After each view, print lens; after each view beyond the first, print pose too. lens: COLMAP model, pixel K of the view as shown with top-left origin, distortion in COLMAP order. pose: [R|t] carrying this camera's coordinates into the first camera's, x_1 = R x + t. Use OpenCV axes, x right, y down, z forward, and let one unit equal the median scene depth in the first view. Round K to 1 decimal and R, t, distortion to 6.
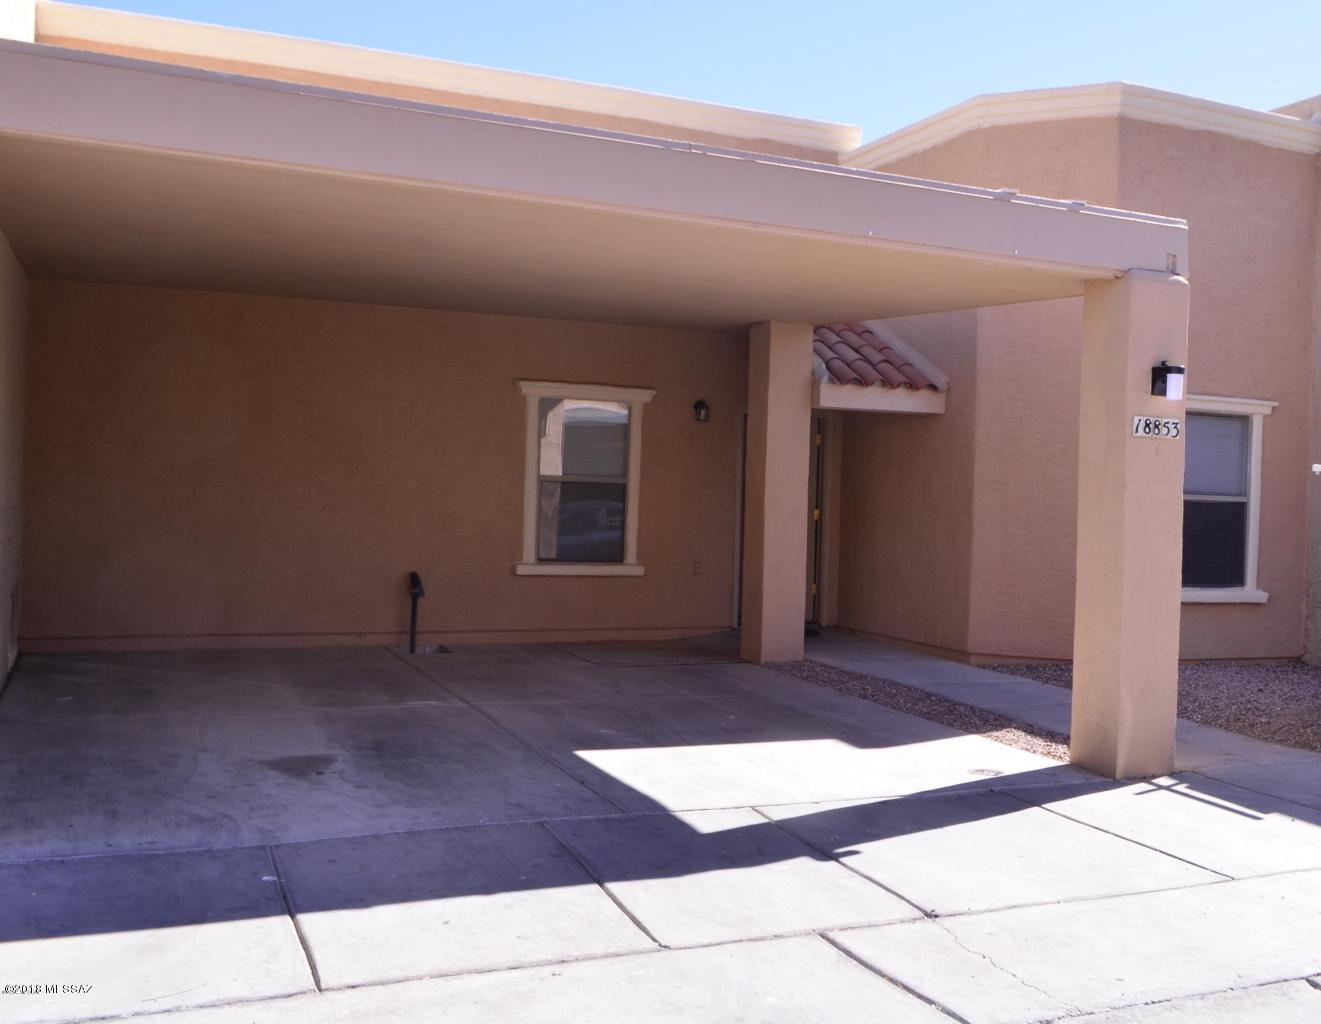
lens RADIAL K [[1258.2, 0, 660.5], [0, 1258.2, 512.0], [0, 0, 1]] dist [-0.014994, -0.008812]
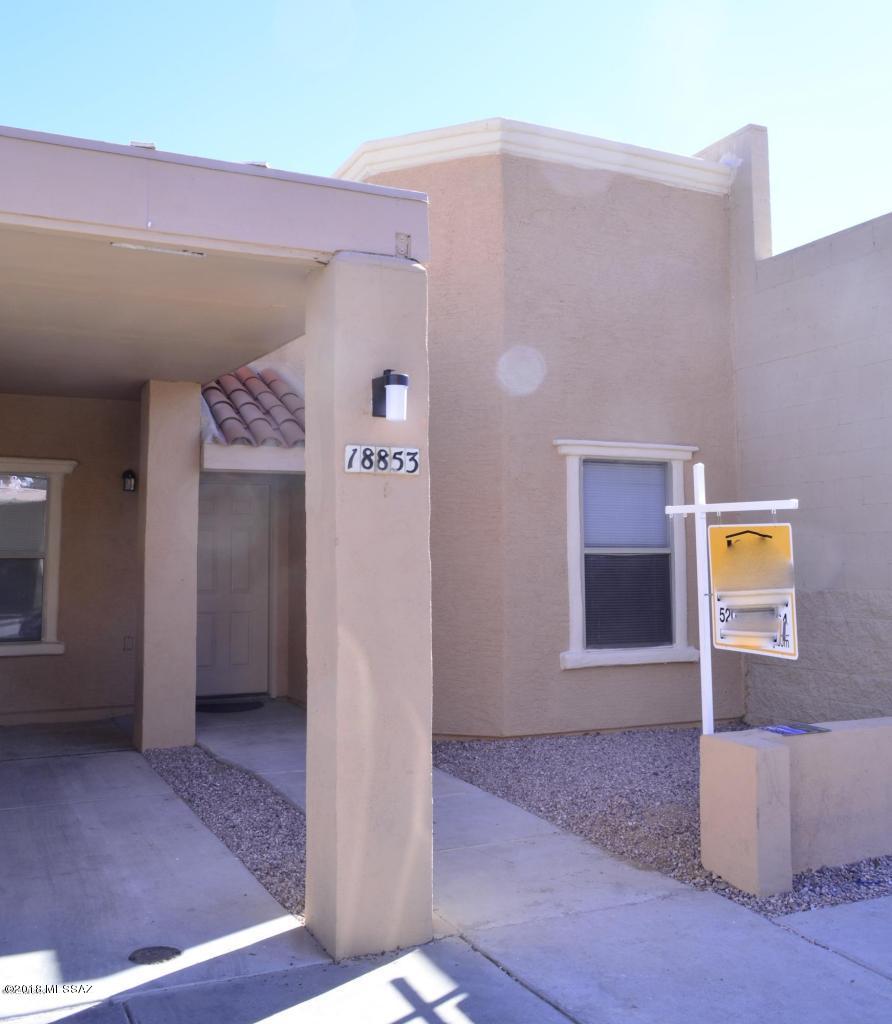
lens RADIAL K [[920.2, 0, 444.4], [0, 920.2, 489.8], [0, 0, 1]] dist [-0.063834, 0.154296]
pose [[0.999078, -0.036675, 0.022301, 0.289378], [0.038540, 0.995204, -0.089911, -0.000056], [-0.018897, 0.090688, 0.995700, 0.320798]]
